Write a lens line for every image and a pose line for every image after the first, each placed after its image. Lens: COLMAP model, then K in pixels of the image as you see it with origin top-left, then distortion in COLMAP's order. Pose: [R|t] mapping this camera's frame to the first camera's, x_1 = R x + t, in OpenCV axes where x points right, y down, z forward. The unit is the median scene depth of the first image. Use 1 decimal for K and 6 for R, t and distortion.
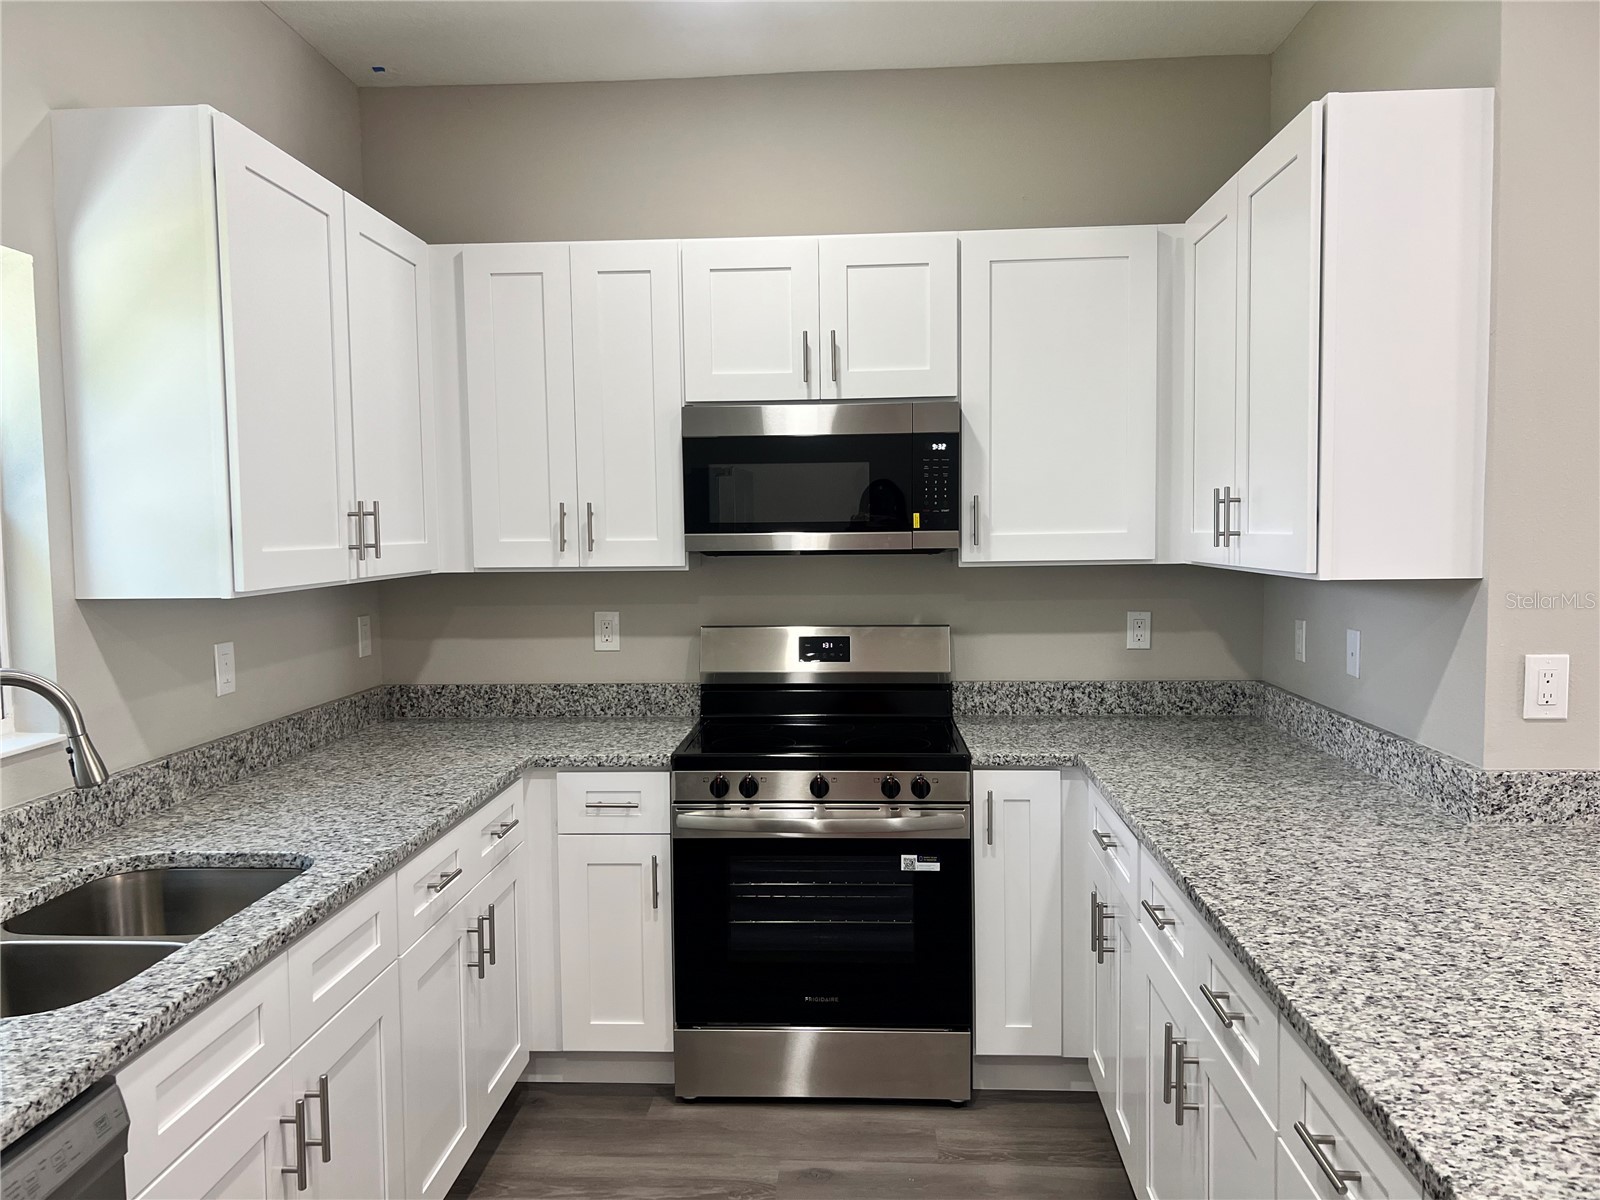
lens RADIAL K [[1212.4, 0, 800.0], [0, 1212.4, 600.0], [0, 0, 1]] dist [0.053438, -0.041815]
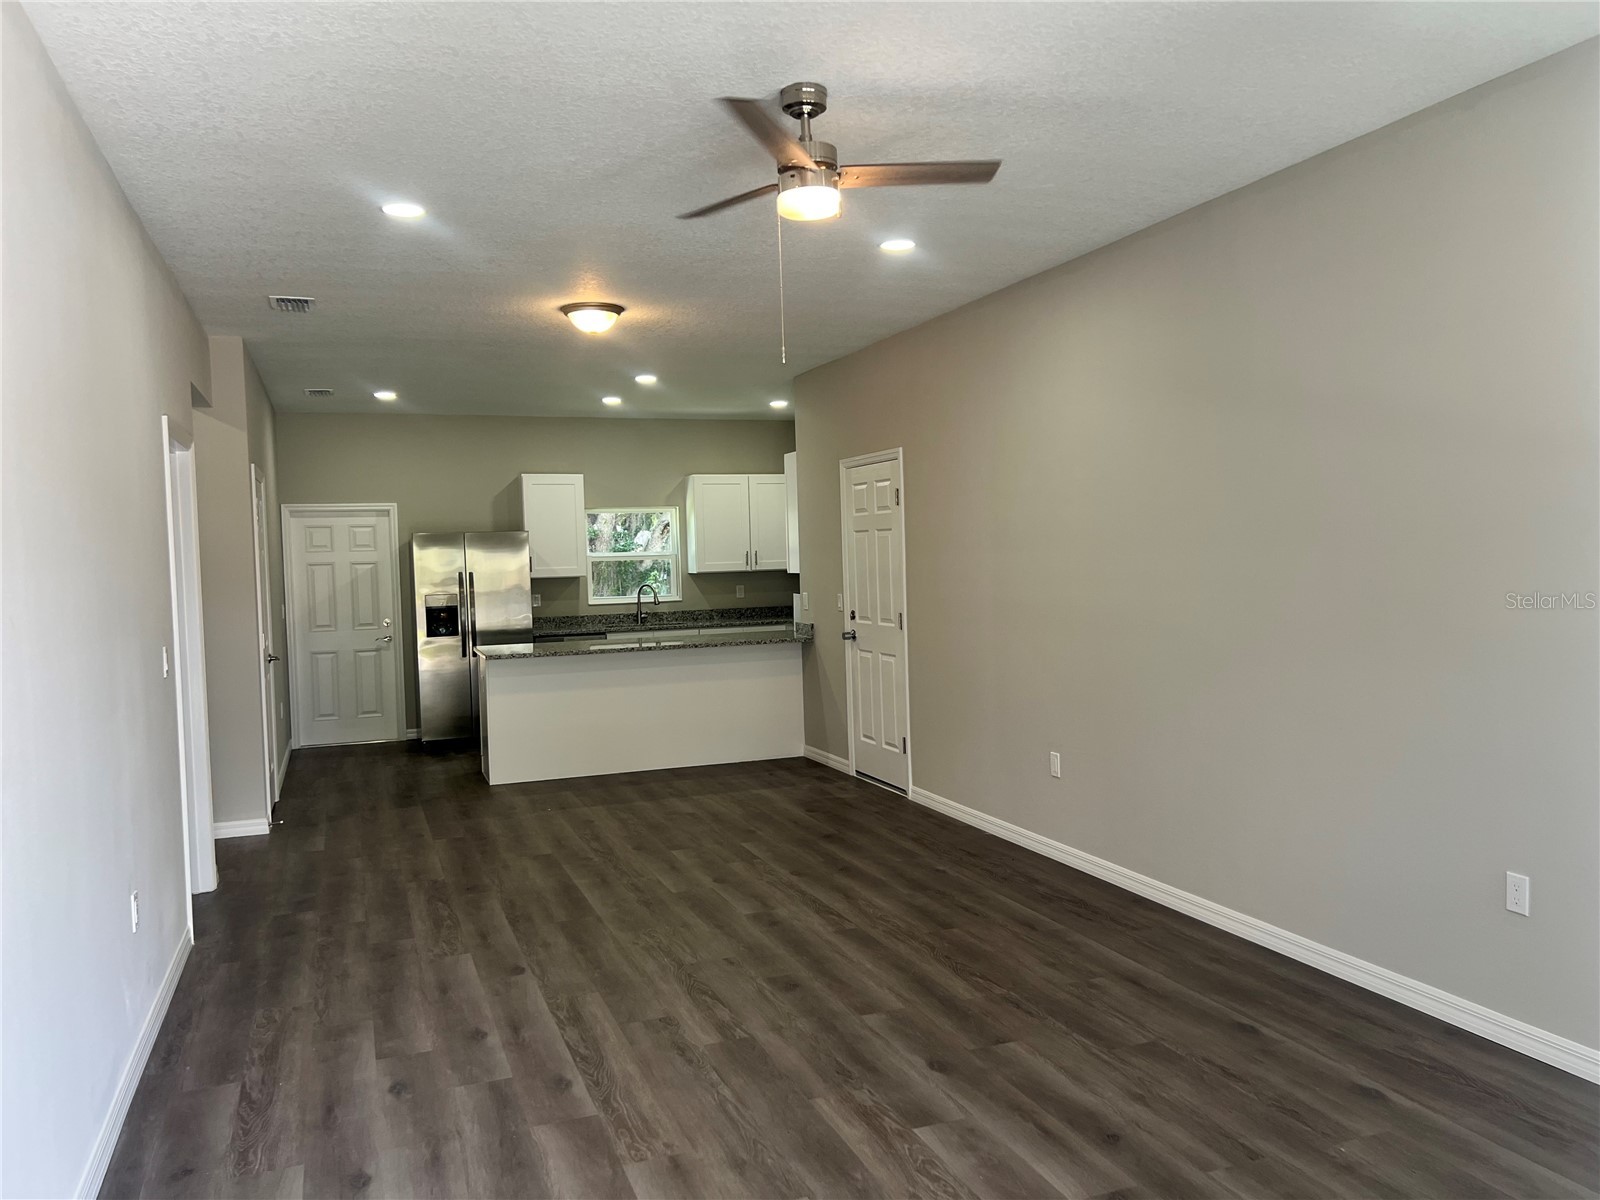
lens RADIAL K [[1170.2, 0, 802.5], [0, 1170.2, 635.1], [0, 0, 1]] dist [0.104867, 0.000121]
pose [[0.400914, 0.062503, -0.913981, 2.815802], [-0.031079, 0.998024, 0.054618, -0.017352], [0.915588, 0.006508, 0.402065, -0.343950]]
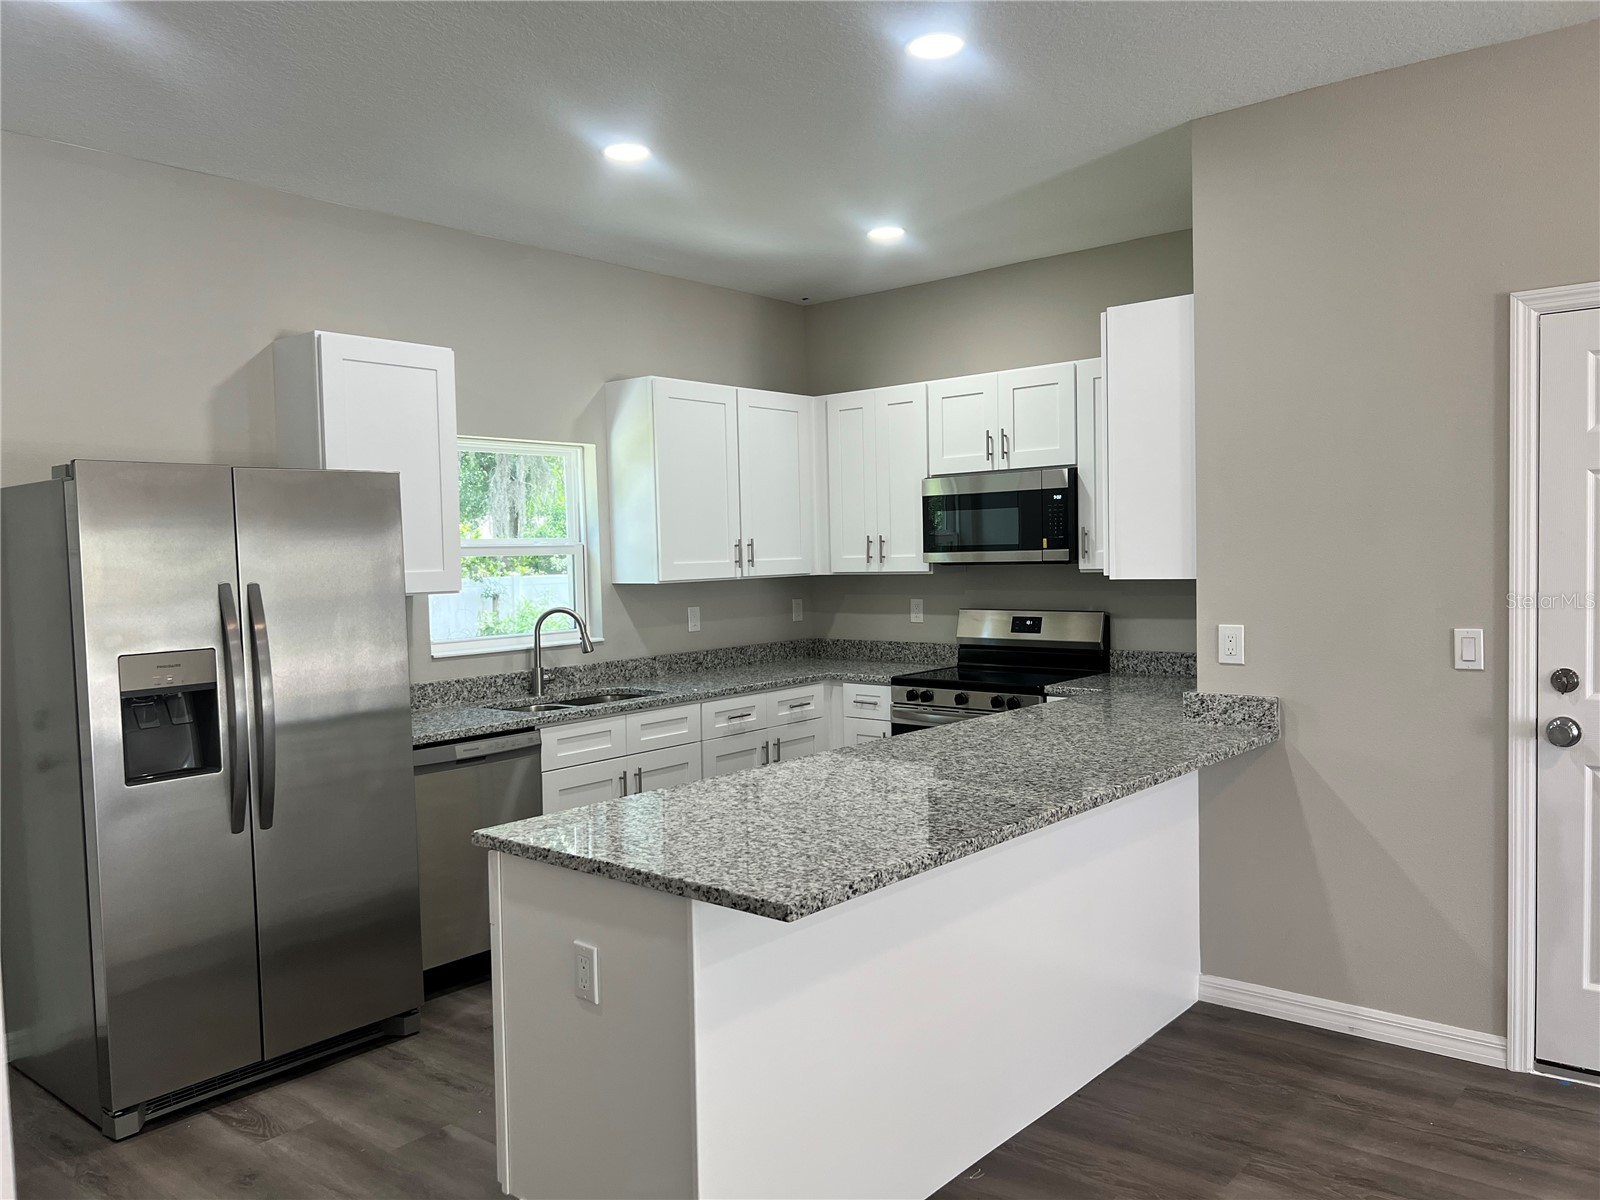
lens RADIAL K [[1216.2, 0, 800.0], [0, 1216.2, 600.0], [0, 0, 1]] dist [0.118983, -0.182302]
pose [[0.798186, 0.017624, -0.602154, 0.809558], [-0.022536, 0.999746, -0.000612, 0.017725], [0.601990, 0.014058, 0.798380, -0.483950]]
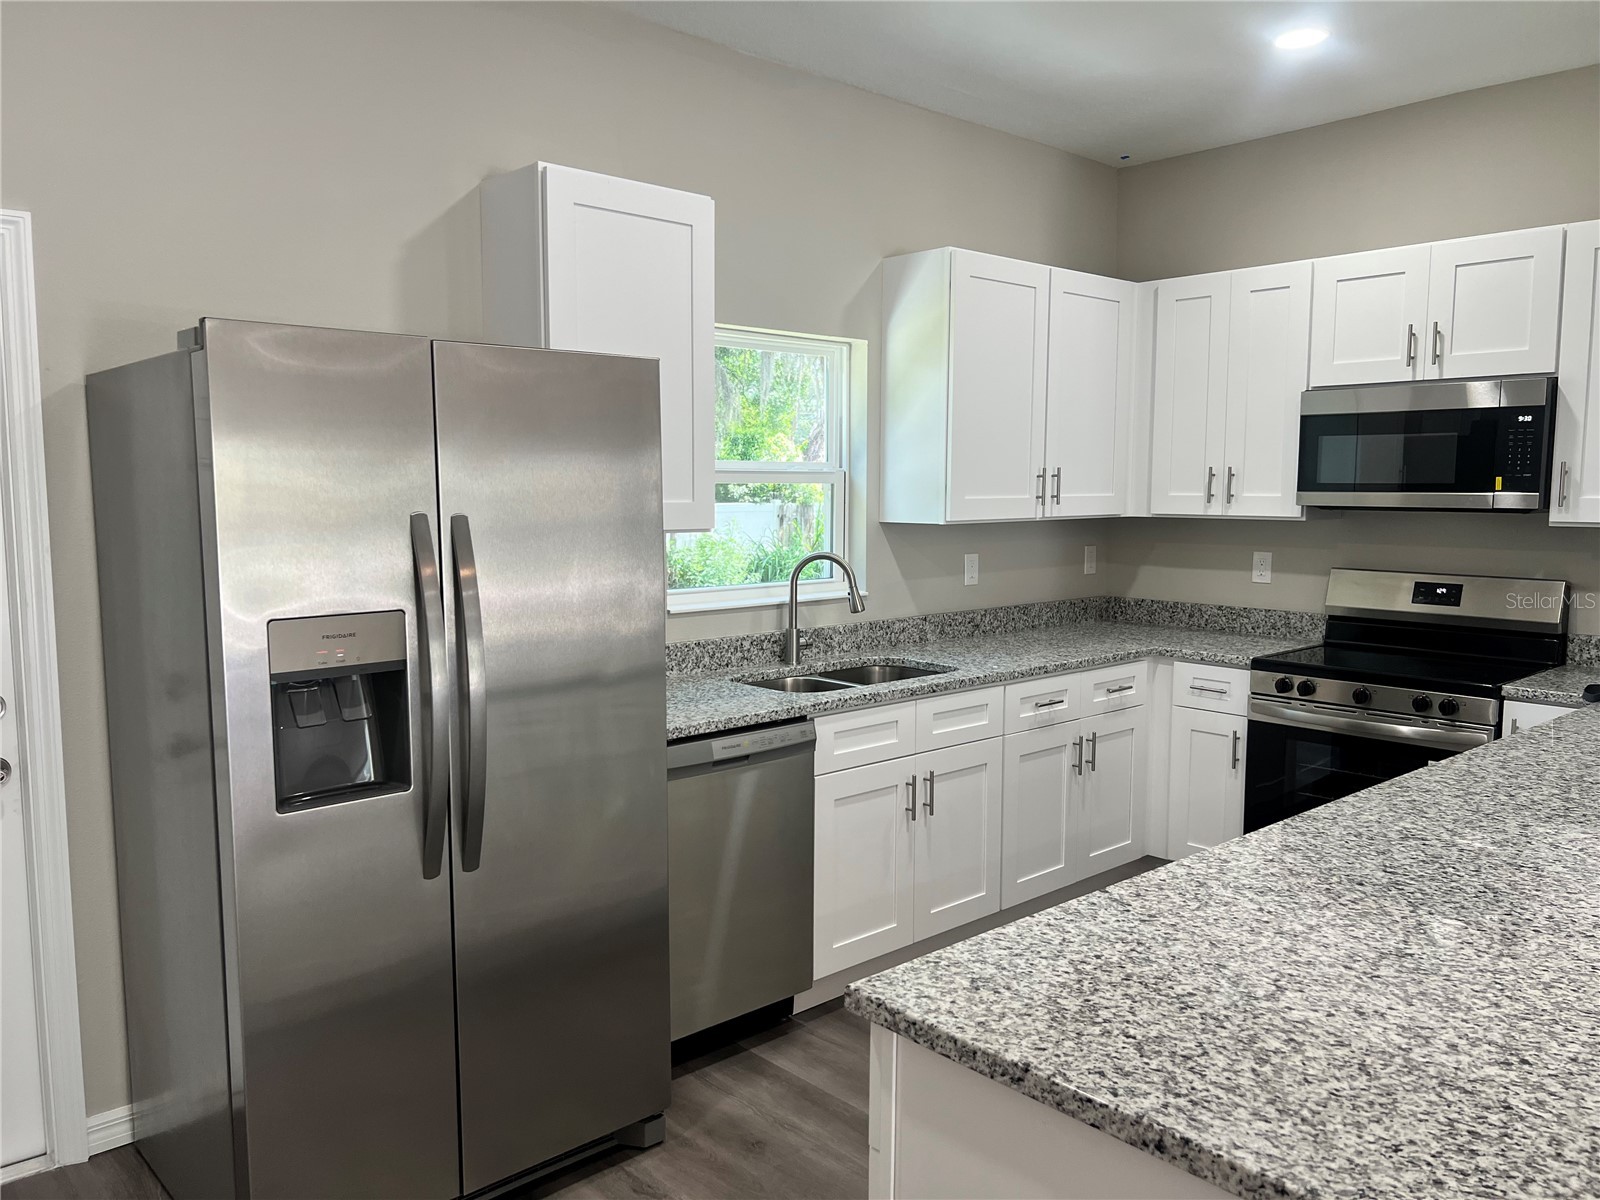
lens RADIAL K [[1216.2, 0, 800.0], [0, 1216.2, 600.0], [0, 0, 1]] dist [0.118983, -0.182302]
pose [[0.716402, 0.081007, -0.692969, 0.441001], [-0.054285, 0.996698, 0.060391, 0.009092], [0.695572, -0.005646, 0.718434, -0.297781]]
